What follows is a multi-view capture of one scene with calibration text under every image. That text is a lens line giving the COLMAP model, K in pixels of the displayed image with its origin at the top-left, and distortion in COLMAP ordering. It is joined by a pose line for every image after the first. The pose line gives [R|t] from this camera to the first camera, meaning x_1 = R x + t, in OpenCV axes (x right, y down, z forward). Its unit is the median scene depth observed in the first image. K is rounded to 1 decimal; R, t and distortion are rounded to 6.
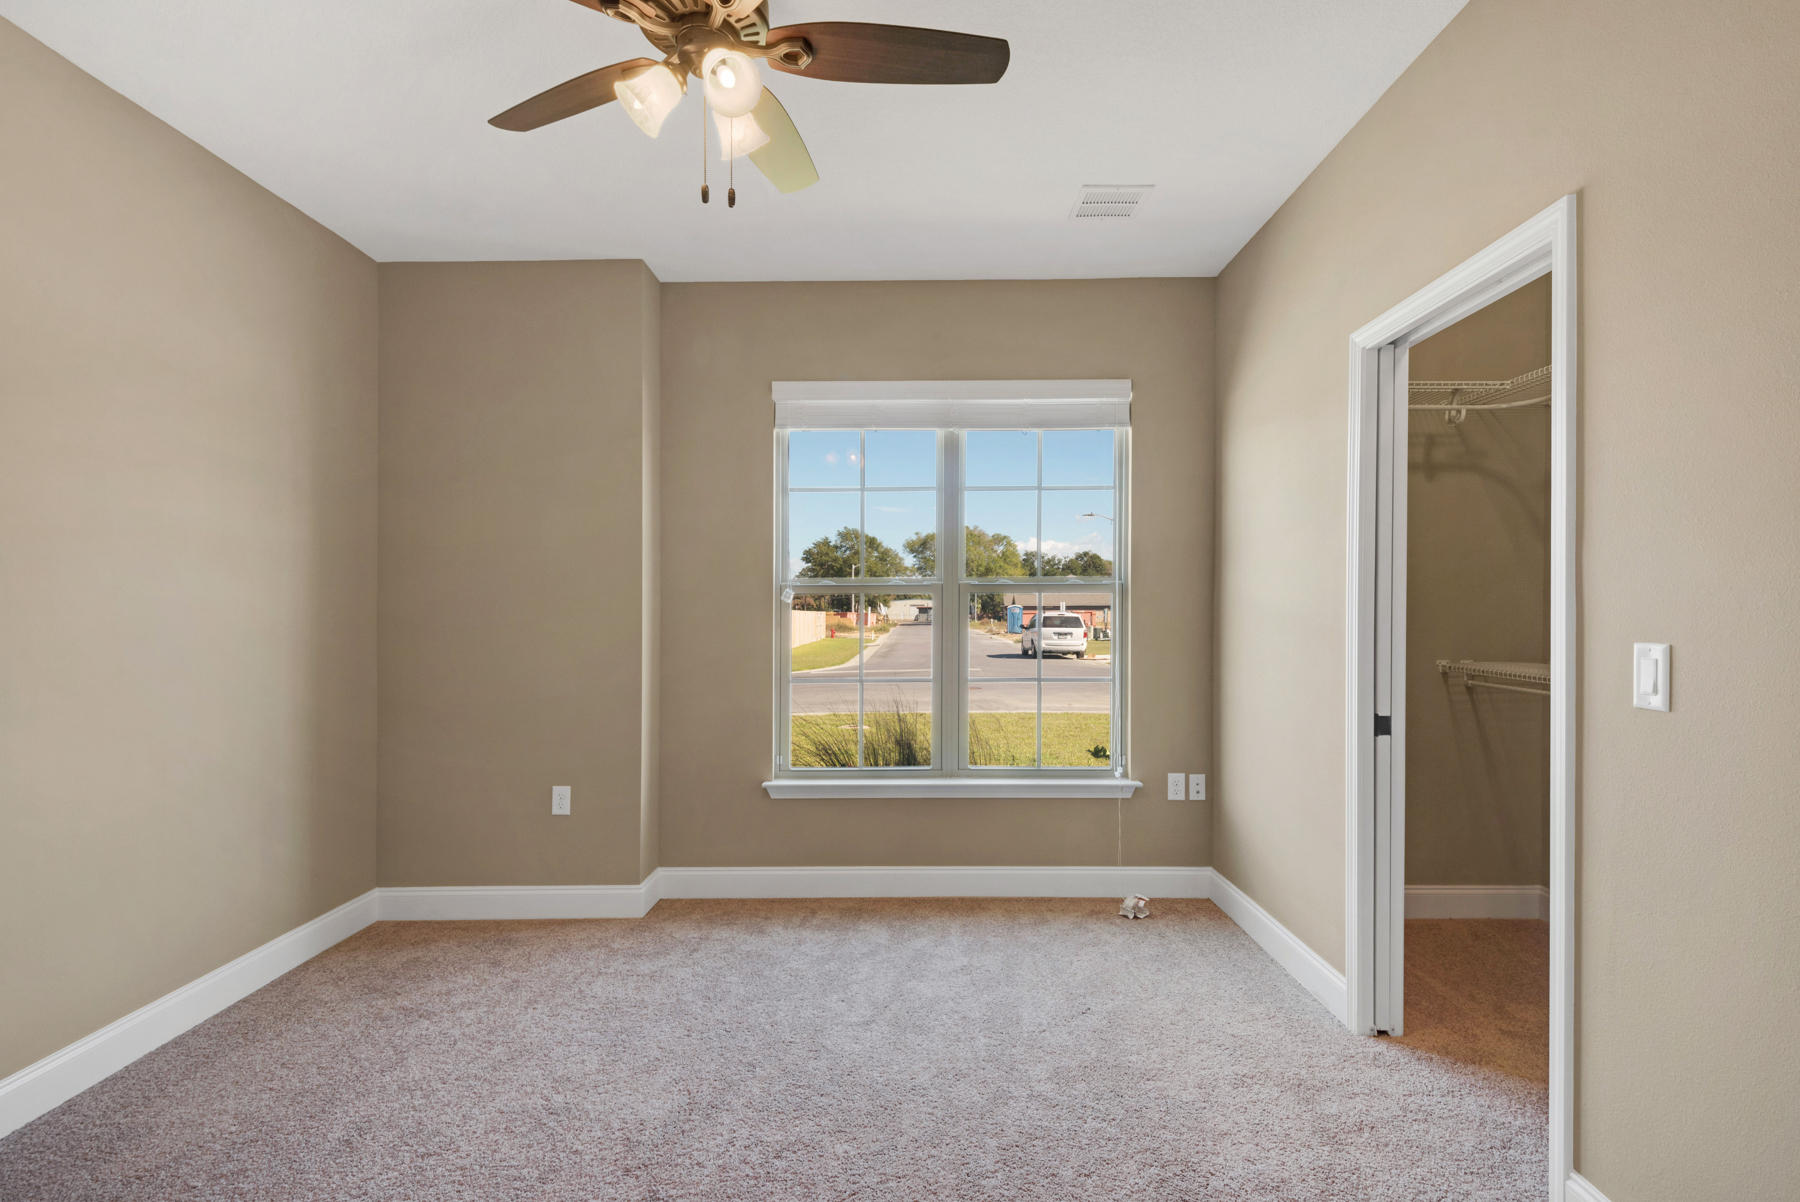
lens RADIAL K [[882.9, 0, 902.8], [0, 882.9, 580.7], [0, 0, 1]] dist [0.025752, -0.014128]
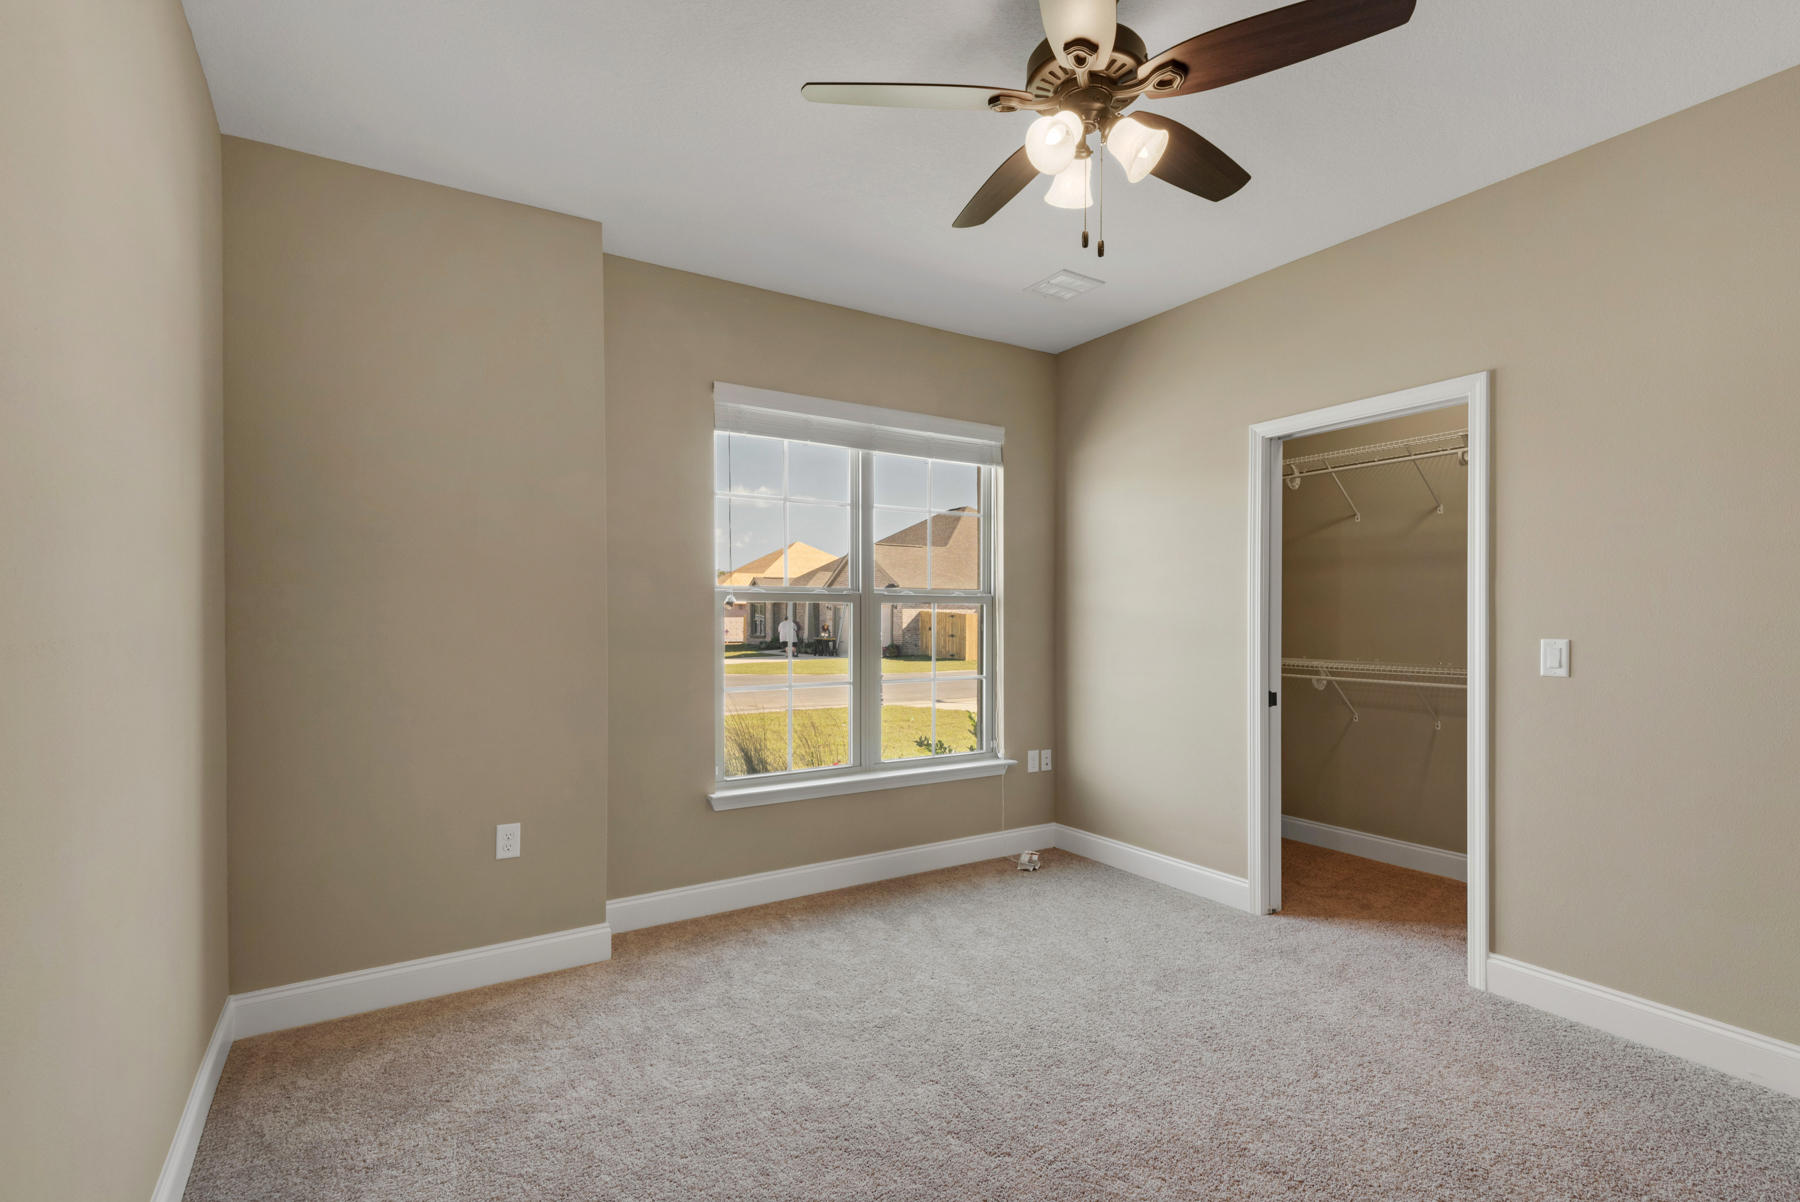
lens RADIAL K [[830.9, 0, 909.4], [0, 830.9, 597.2], [0, 0, 1]] dist [0.044686, -0.026037]
pose [[0.841062, 0.018924, 0.540607, -0.506700], [-0.022851, 0.999739, 0.000555, 0.006646], [-0.540456, -0.012820, 0.841275, 0.124847]]
